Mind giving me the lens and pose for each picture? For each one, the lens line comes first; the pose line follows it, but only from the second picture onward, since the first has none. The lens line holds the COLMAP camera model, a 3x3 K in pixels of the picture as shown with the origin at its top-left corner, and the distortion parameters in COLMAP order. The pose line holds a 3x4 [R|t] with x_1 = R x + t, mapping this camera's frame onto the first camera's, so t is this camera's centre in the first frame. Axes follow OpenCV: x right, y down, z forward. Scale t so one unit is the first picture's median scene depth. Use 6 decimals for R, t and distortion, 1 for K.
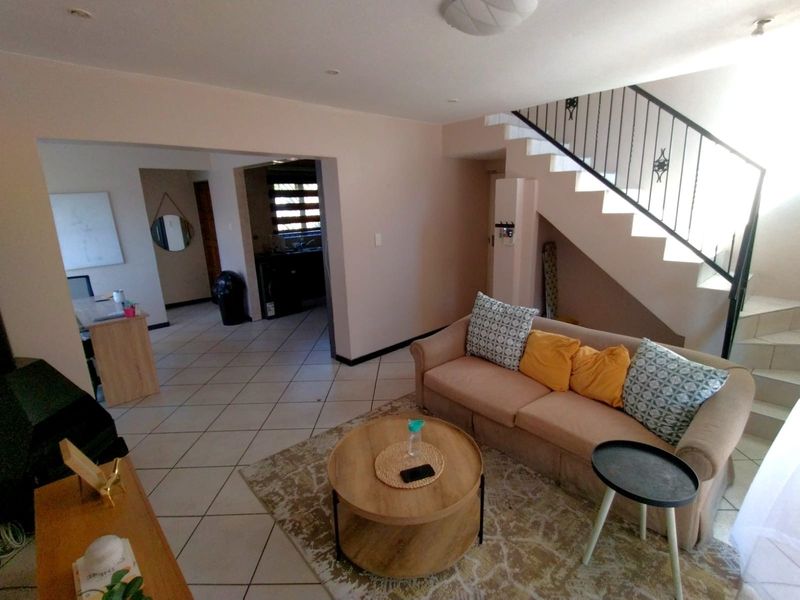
lens RADIAL K [[393.3, 0, 402.7], [0, 393.3, 299.8], [0, 0, 1]] dist [0.029185, -0.000900]
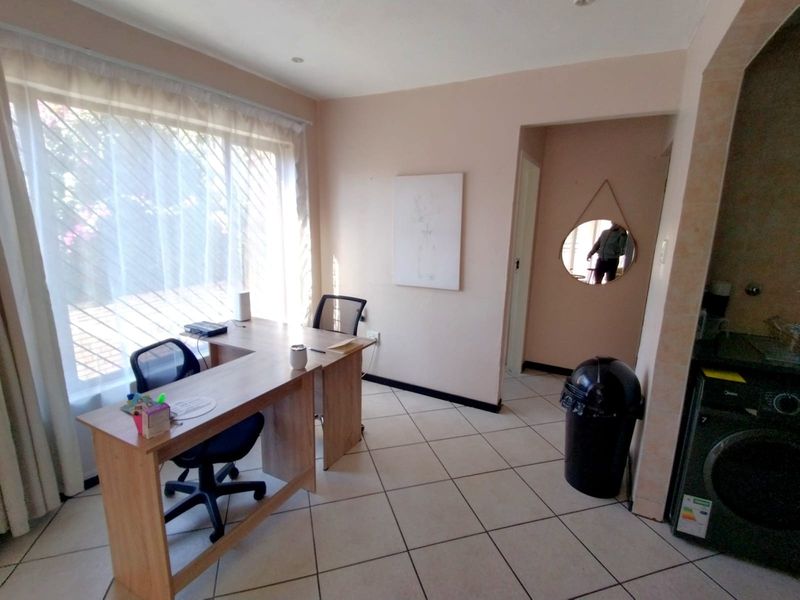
lens RADIAL K [[393.3, 0, 402.7], [0, 393.3, 299.8], [0, 0, 1]] dist [0.029185, -0.000900]
pose [[0.324138, 0.231249, -0.917310, -0.170351], [-0.262451, 0.953582, 0.147653, -0.144638], [0.908875, 0.192889, 0.369784, 0.703215]]
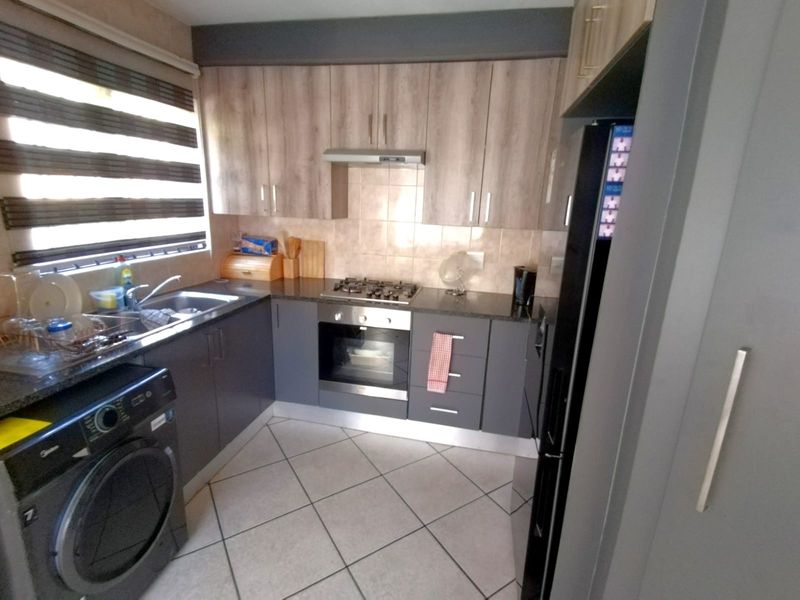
lens RADIAL K [[393.3, 0, 402.7], [0, 393.3, 299.8], [0, 0, 1]] dist [0.029185, -0.000900]
pose [[0.824893, -0.082349, 0.559258, -0.327883], [0.076132, 0.996503, 0.034440, -0.166834], [-0.560138, 0.014168, 0.828278, 0.807003]]
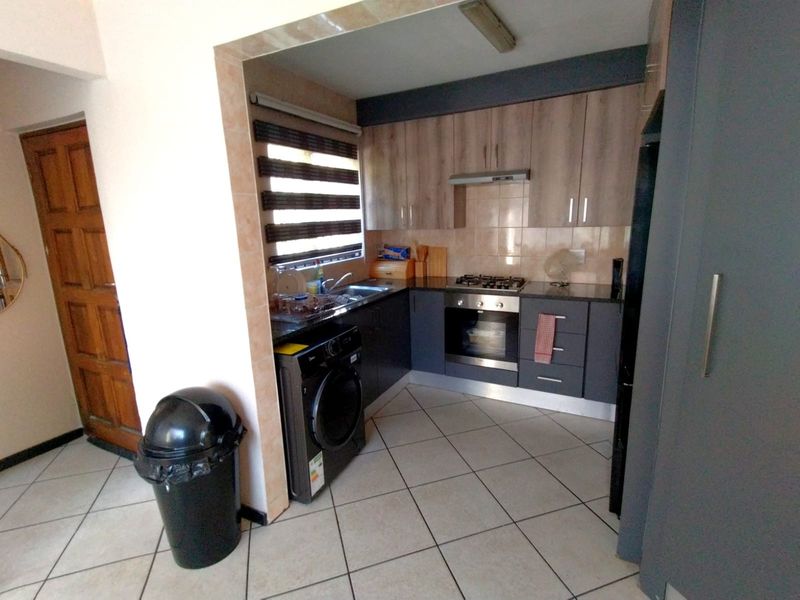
lens RADIAL K [[393.3, 0, 402.7], [0, 393.3, 299.8], [0, 0, 1]] dist [0.029185, -0.000900]
pose [[0.943815, -0.069624, 0.323056, -0.408733], [0.083468, 0.996083, -0.029183, -0.130694], [-0.319759, 0.054508, 0.945930, 0.695729]]
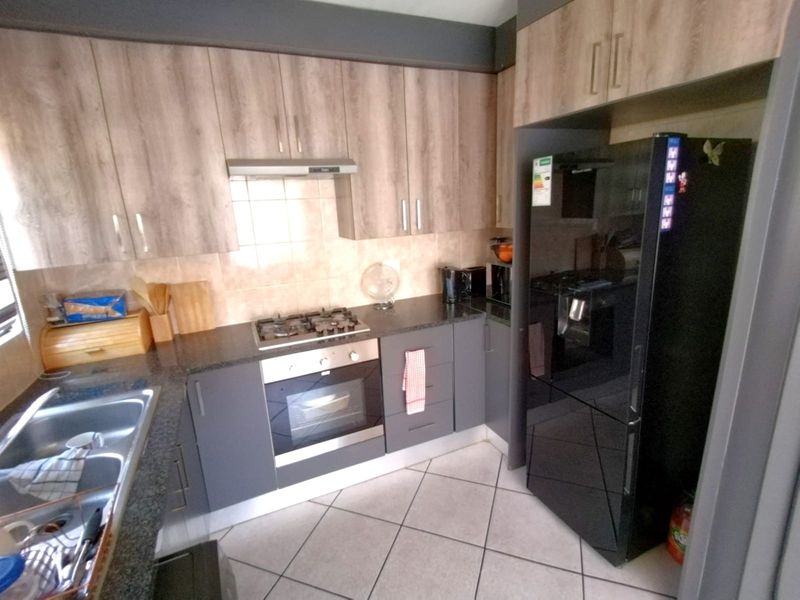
lens RADIAL K [[404.3, 0, 400.0], [0, 404.3, 300.0], [0, 0, 1]] dist [0.036713, -0.025973]
pose [[0.321591, -0.226864, 0.919300, -0.436216], [0.261258, 0.954446, 0.144144, -0.228458], [-0.910123, 0.193819, 0.366211, 0.995042]]
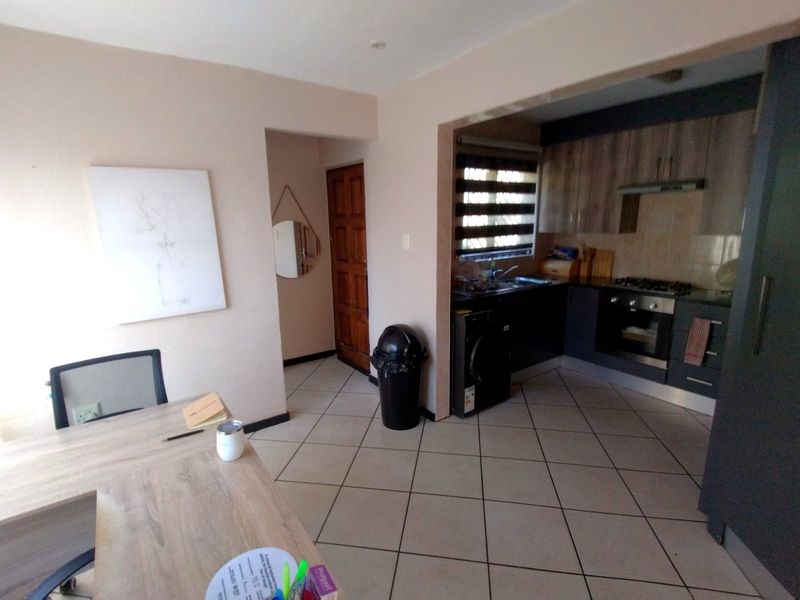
lens RADIAL K [[393.3, 0, 402.7], [0, 393.3, 299.8], [0, 0, 1]] dist [0.029185, -0.000900]
pose [[0.990295, 0.042797, -0.132227, -0.400480], [-0.047611, 0.998305, -0.033461, -0.096579], [0.130571, 0.039431, 0.990655, 0.516675]]
